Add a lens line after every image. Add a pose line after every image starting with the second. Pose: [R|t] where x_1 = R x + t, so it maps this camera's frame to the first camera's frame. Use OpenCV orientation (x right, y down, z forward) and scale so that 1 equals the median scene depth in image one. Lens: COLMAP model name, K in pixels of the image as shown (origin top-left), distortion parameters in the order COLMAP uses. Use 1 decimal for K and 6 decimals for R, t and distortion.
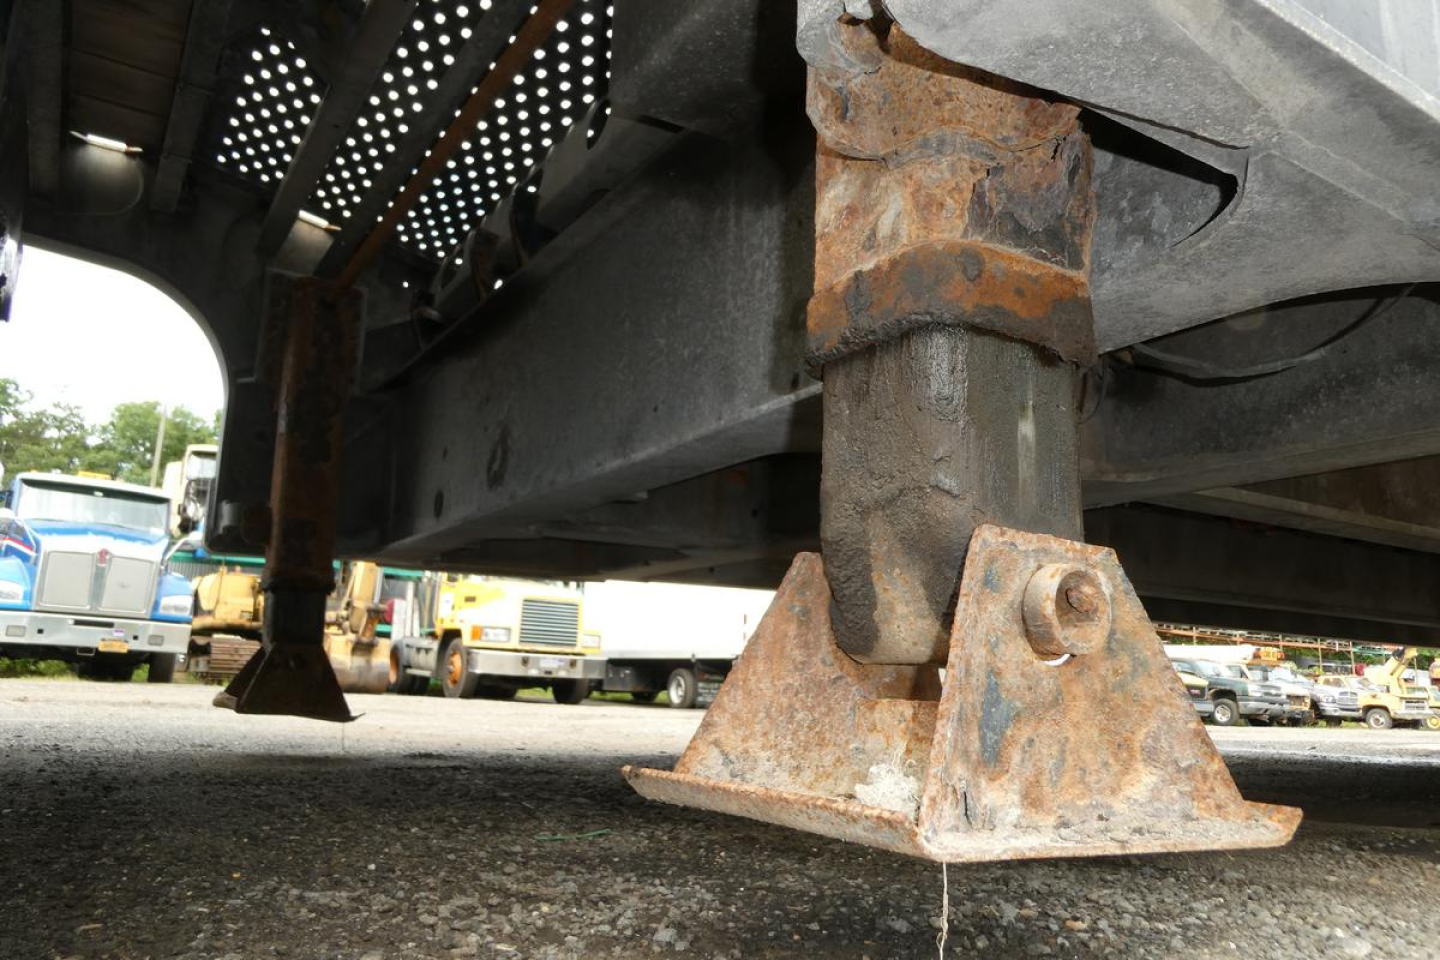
lens RADIAL K [[1031.8, 0, 722.3], [0, 1031.8, 476.2], [0, 0, 1]] dist [0.035434, -0.070208]
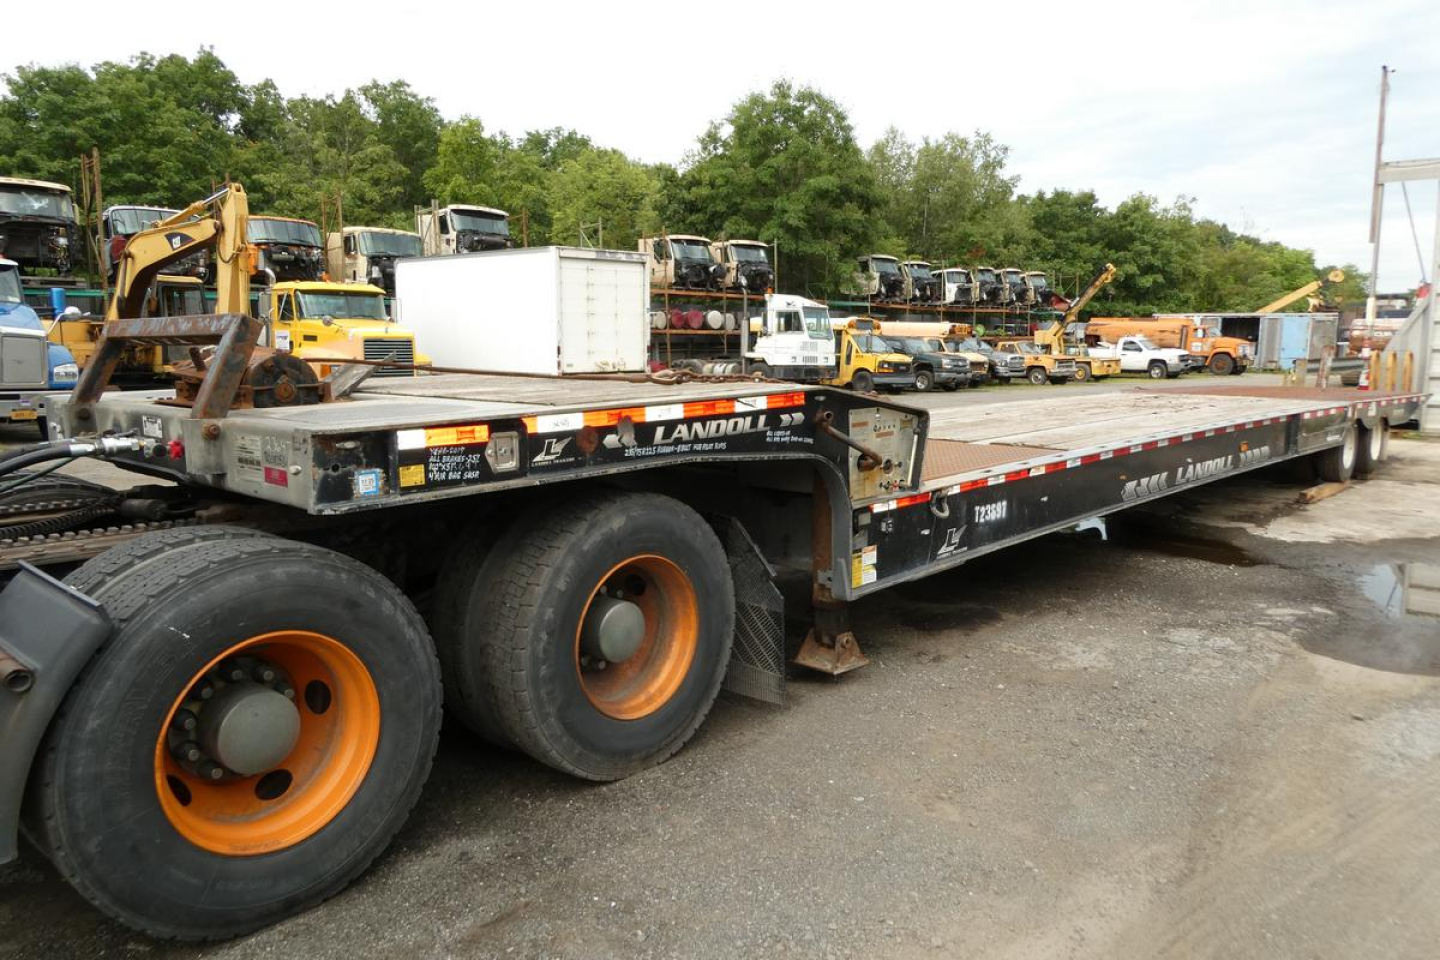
lens RADIAL K [[1031.8, 0, 722.3], [0, 1031.8, 476.2], [0, 0, 1]] dist [0.035434, -0.070208]
pose [[0.970193, -0.067441, 0.232760, -0.051956], [-0.015119, 0.941778, 0.335894, -0.081467], [-0.241861, -0.329401, 0.912687, -0.123925]]
